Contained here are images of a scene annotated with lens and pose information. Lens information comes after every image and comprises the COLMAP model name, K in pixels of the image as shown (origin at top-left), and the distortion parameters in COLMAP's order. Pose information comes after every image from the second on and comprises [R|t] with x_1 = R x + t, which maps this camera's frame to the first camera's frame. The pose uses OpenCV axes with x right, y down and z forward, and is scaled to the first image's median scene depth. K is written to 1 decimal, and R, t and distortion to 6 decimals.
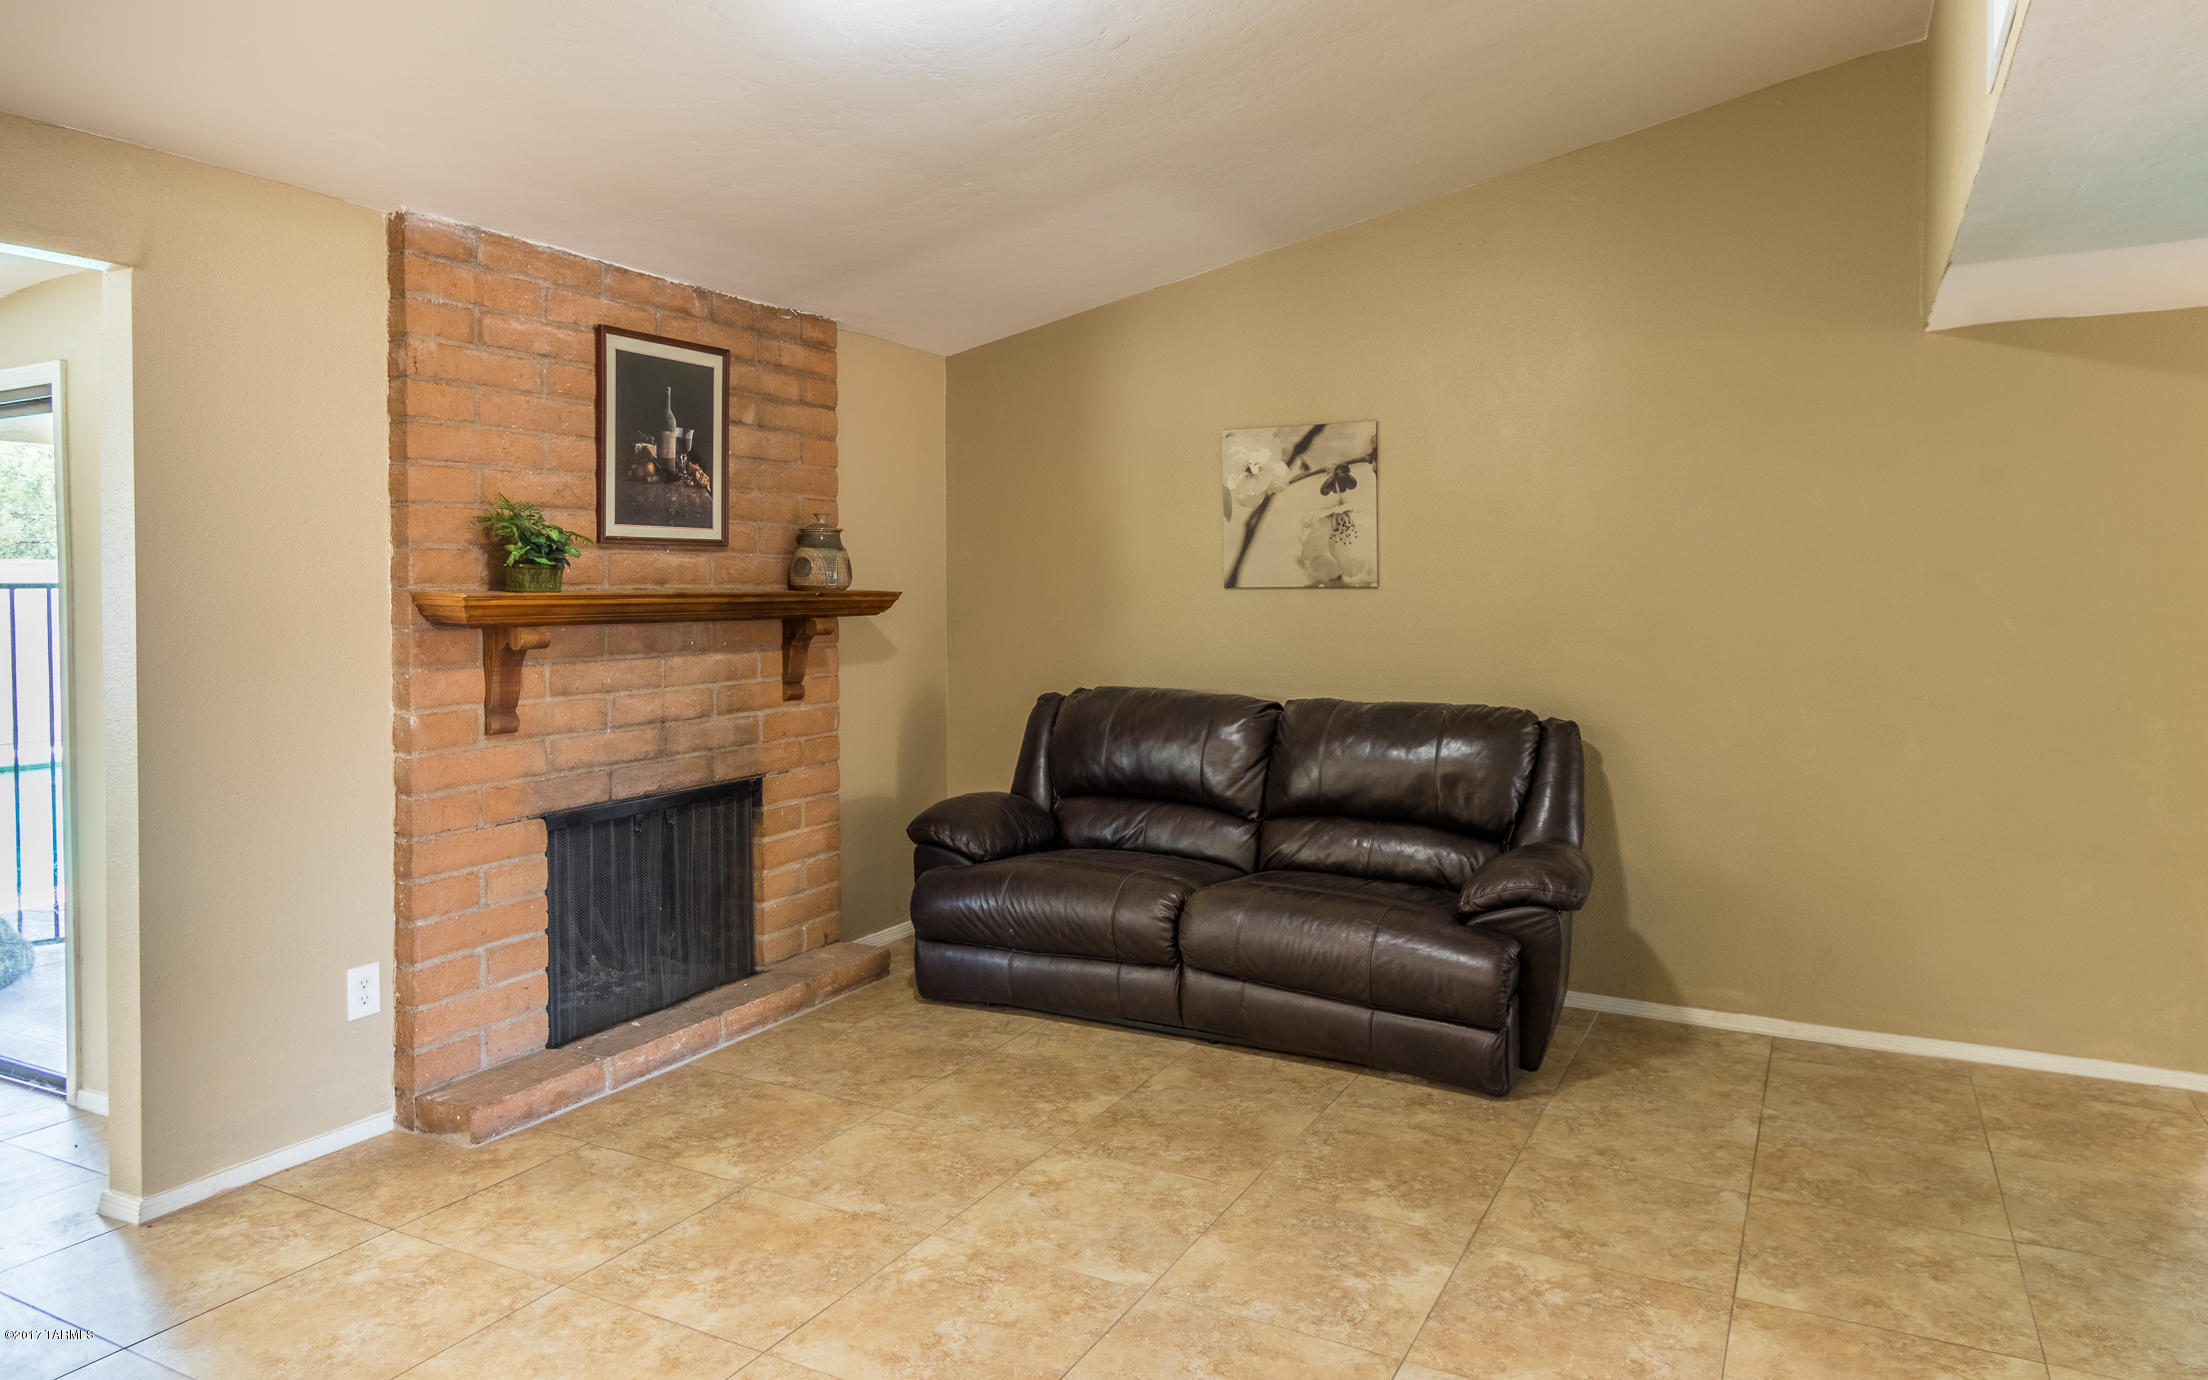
lens RADIAL K [[1364.7, 0, 1105.4], [0, 1364.7, 590.8], [0, 0, 1]] dist [-0.003252, -0.000225]
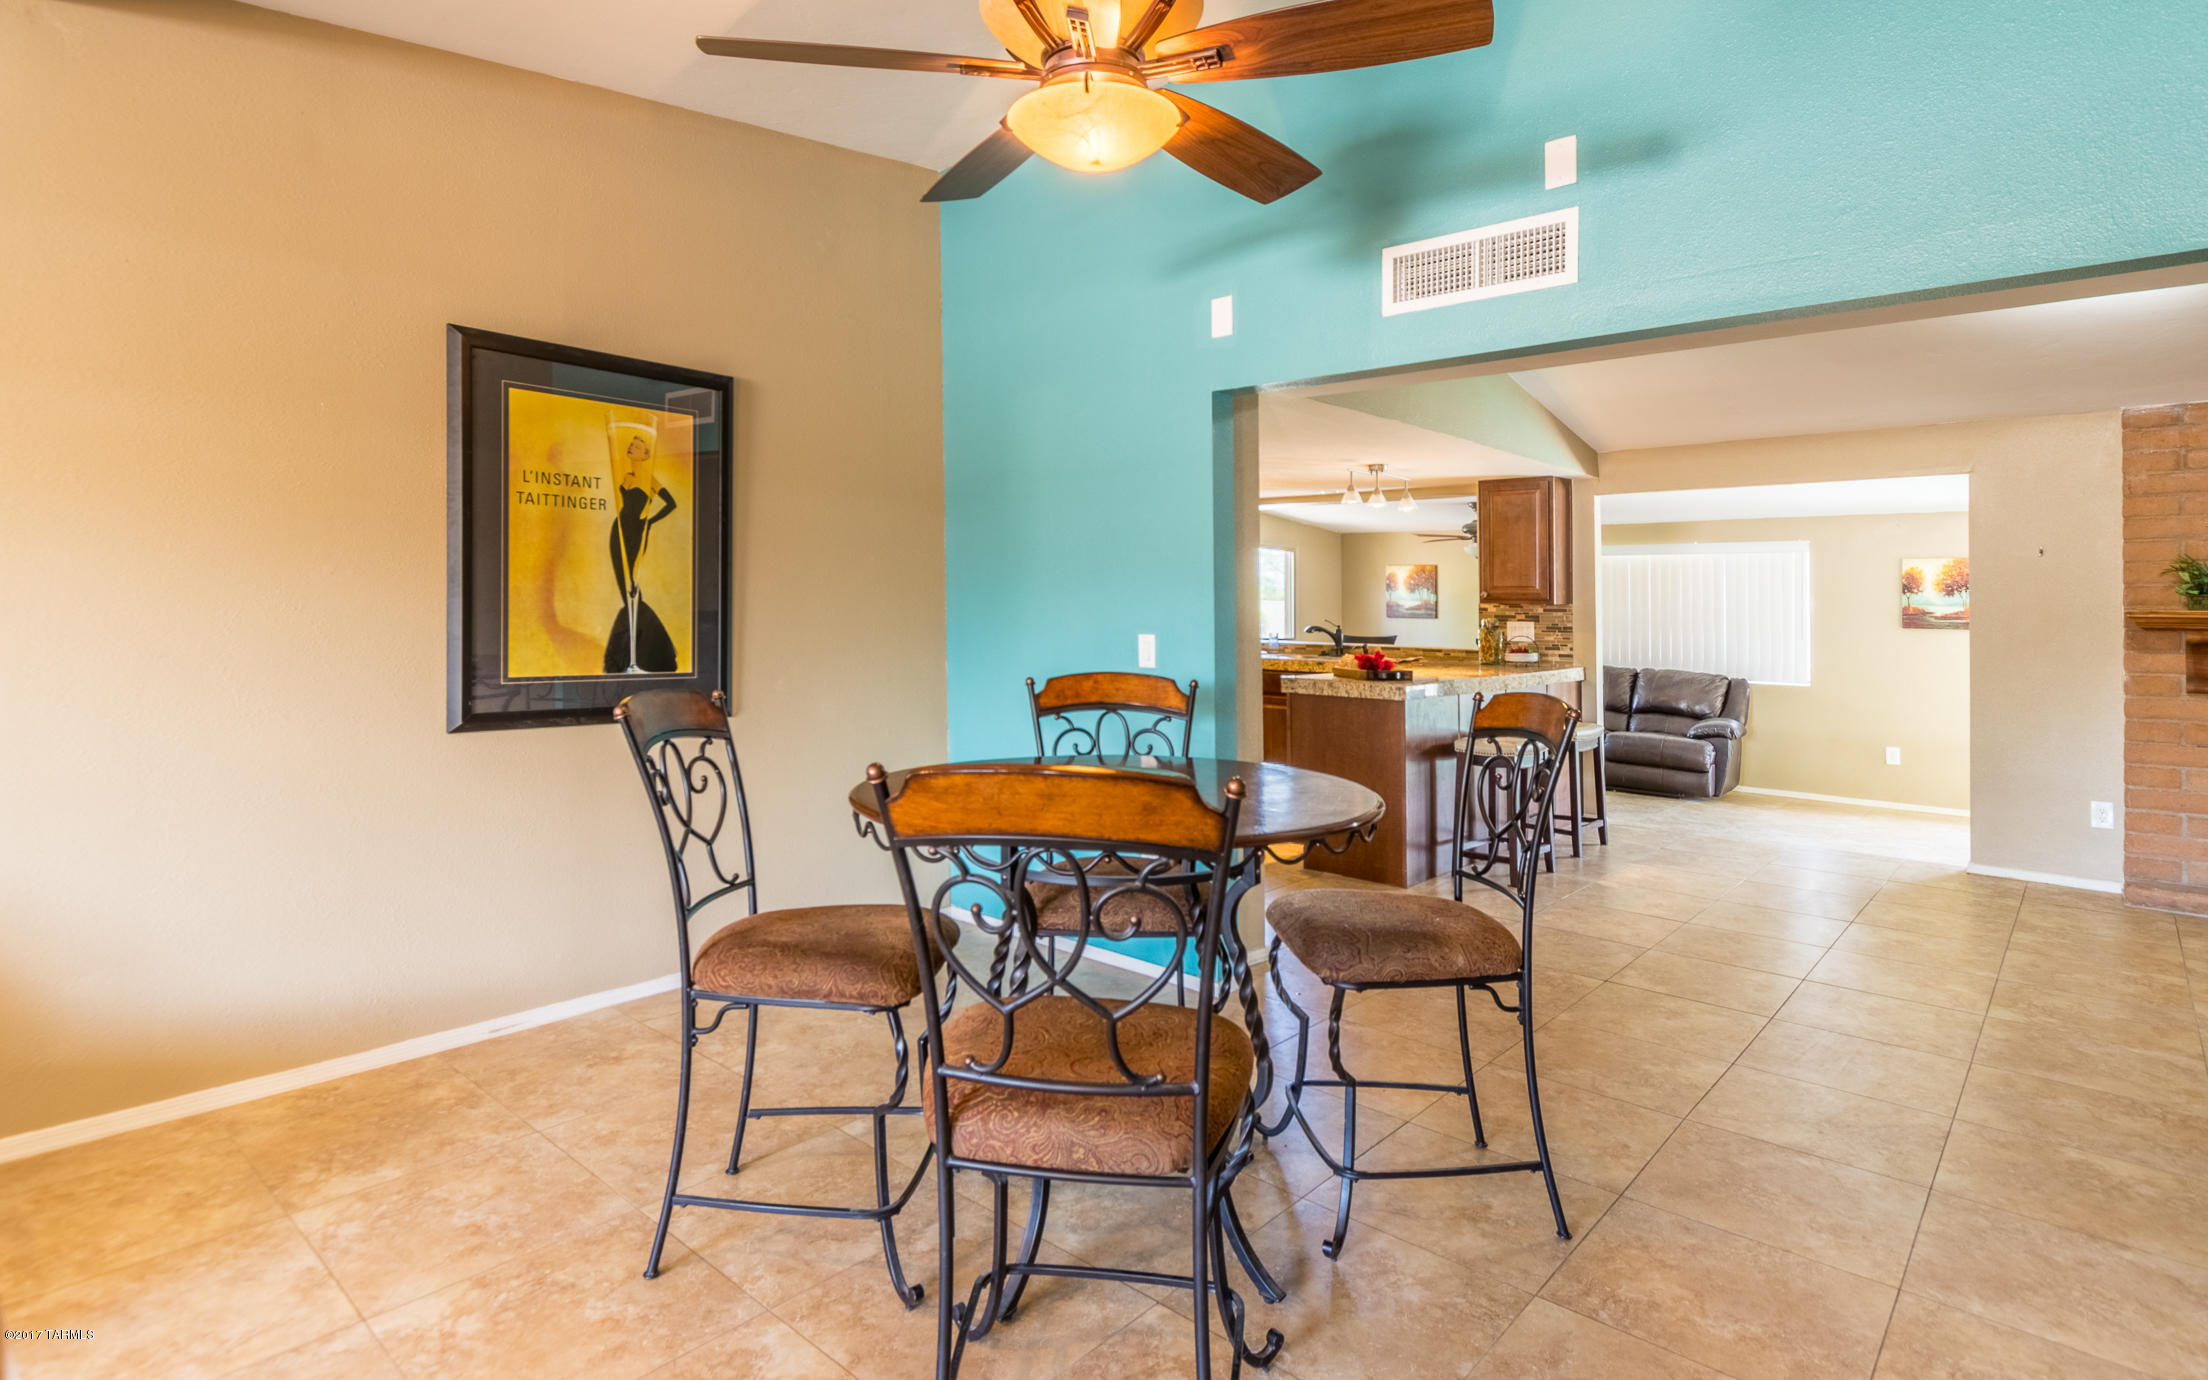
lens RADIAL K [[1116.5, 0, 1072.0], [0, 1116.5, 587.6], [0, 0, 1]] dist [0.000704, 0.000301]
pose [[-0.273098, -0.021481, -0.961746, 0.996094], [-0.019620, 0.999667, -0.016757, 0.018123], [0.961786, 0.014293, -0.273428, 0.012471]]
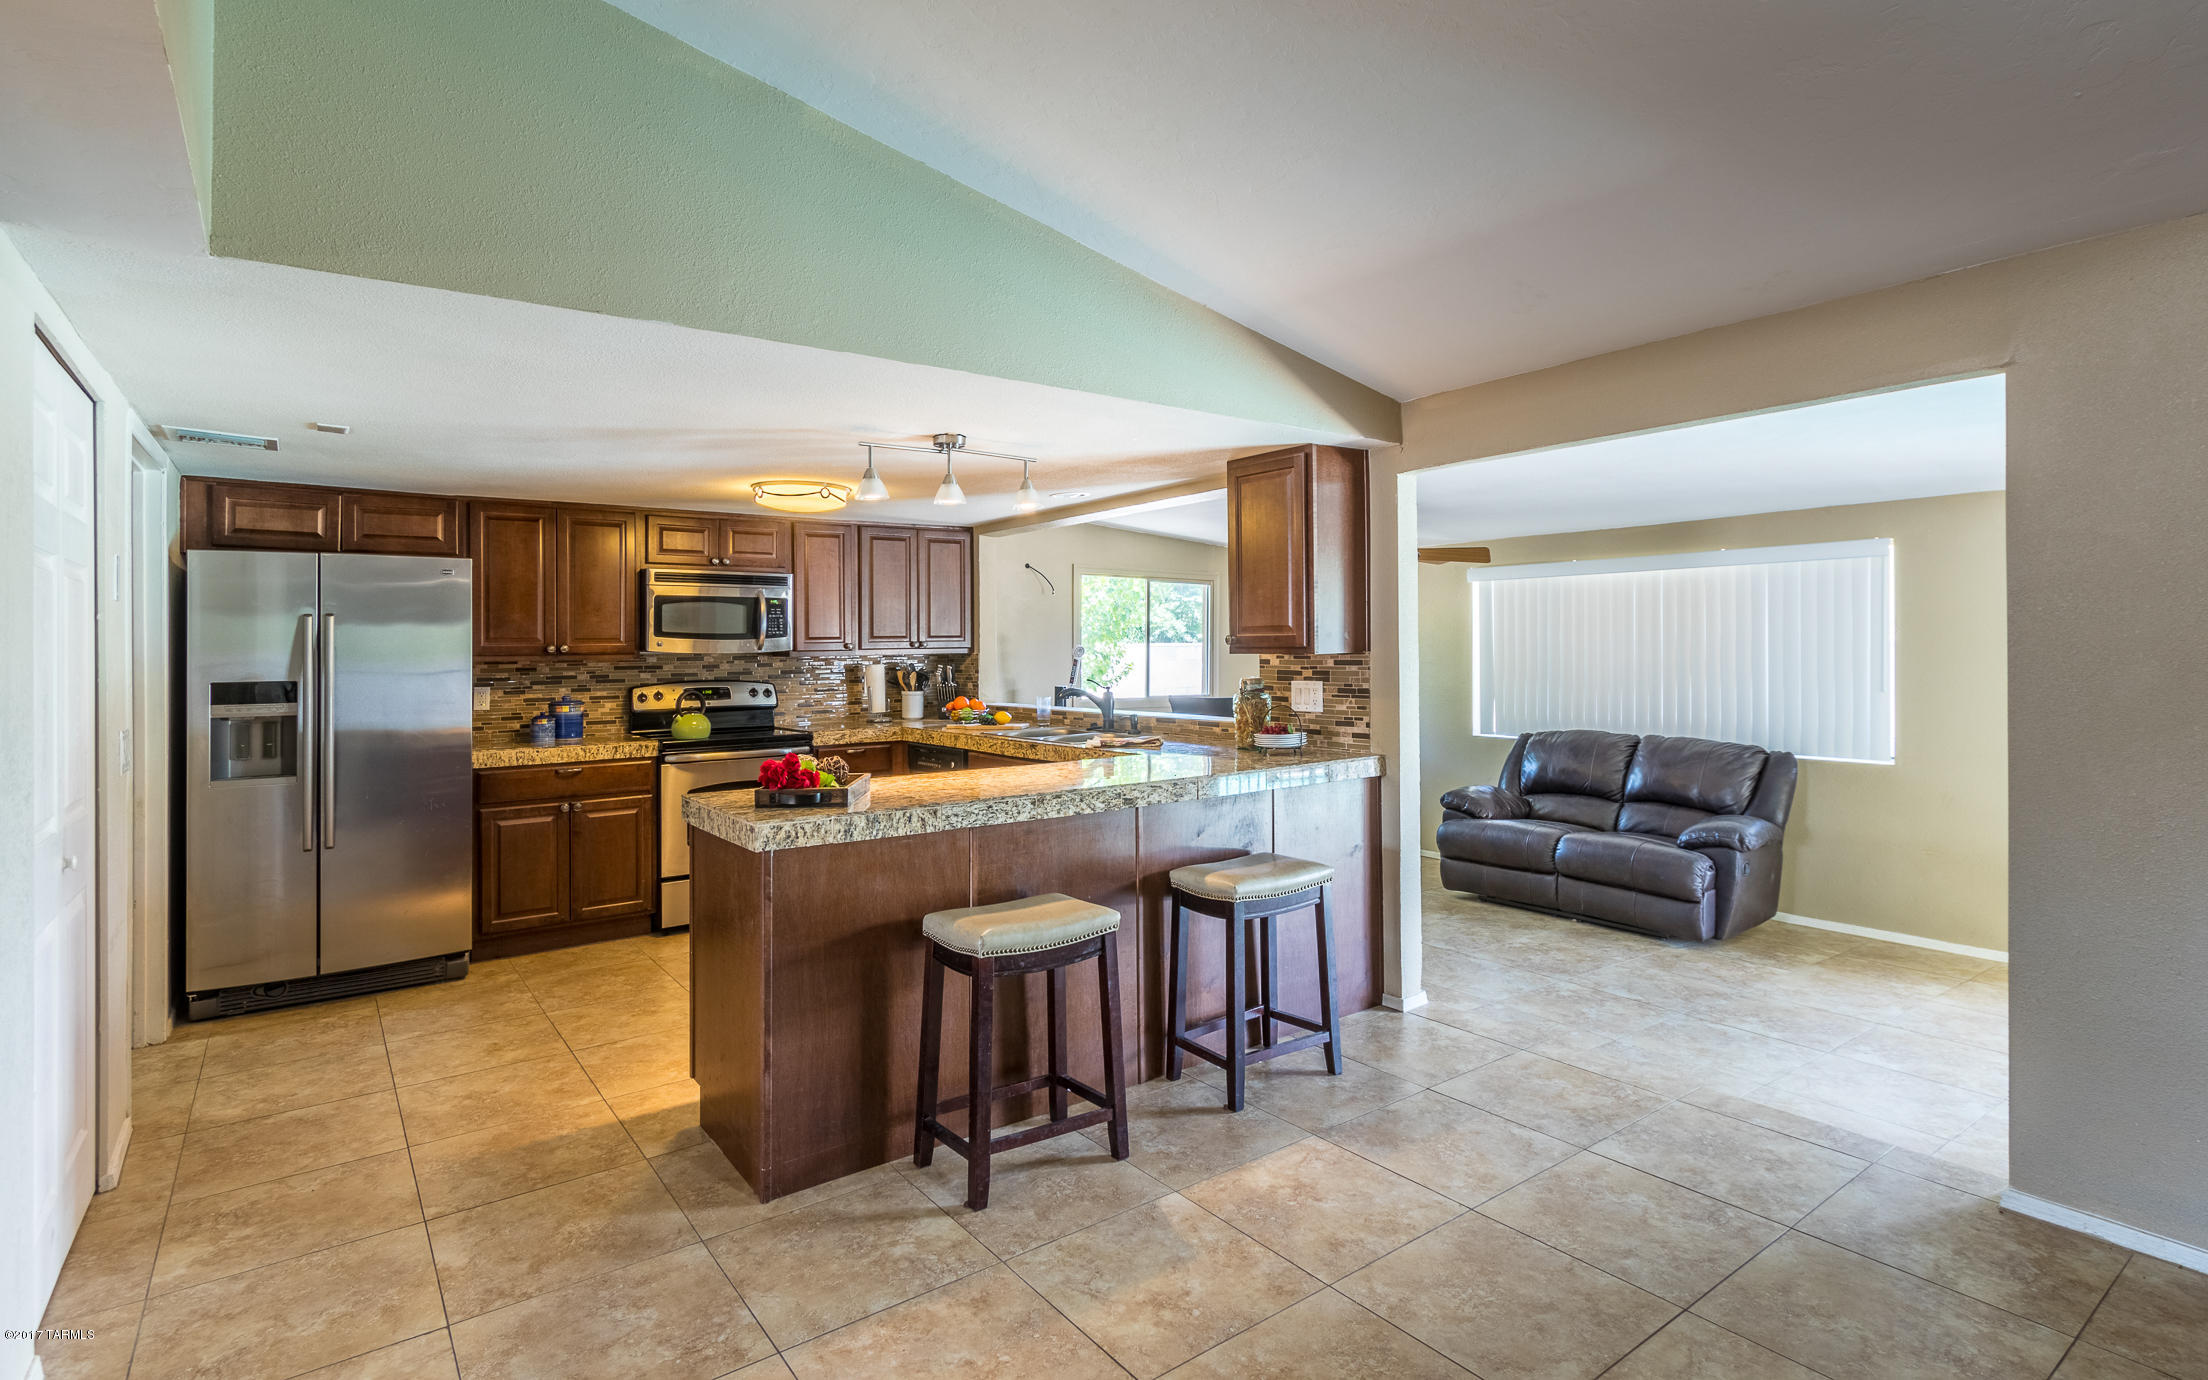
lens RADIAL K [[1074.6, 0, 1112.3], [0, 1074.6, 648.7], [0, 0, 1]] dist [0.004797, 0.000018]
pose [[-0.440299, 0.002788, -0.897847, 0.256292], [0.005653, 0.999984, 0.000333, -0.002826], [0.897833, -0.004929, -0.440308, 0.456501]]
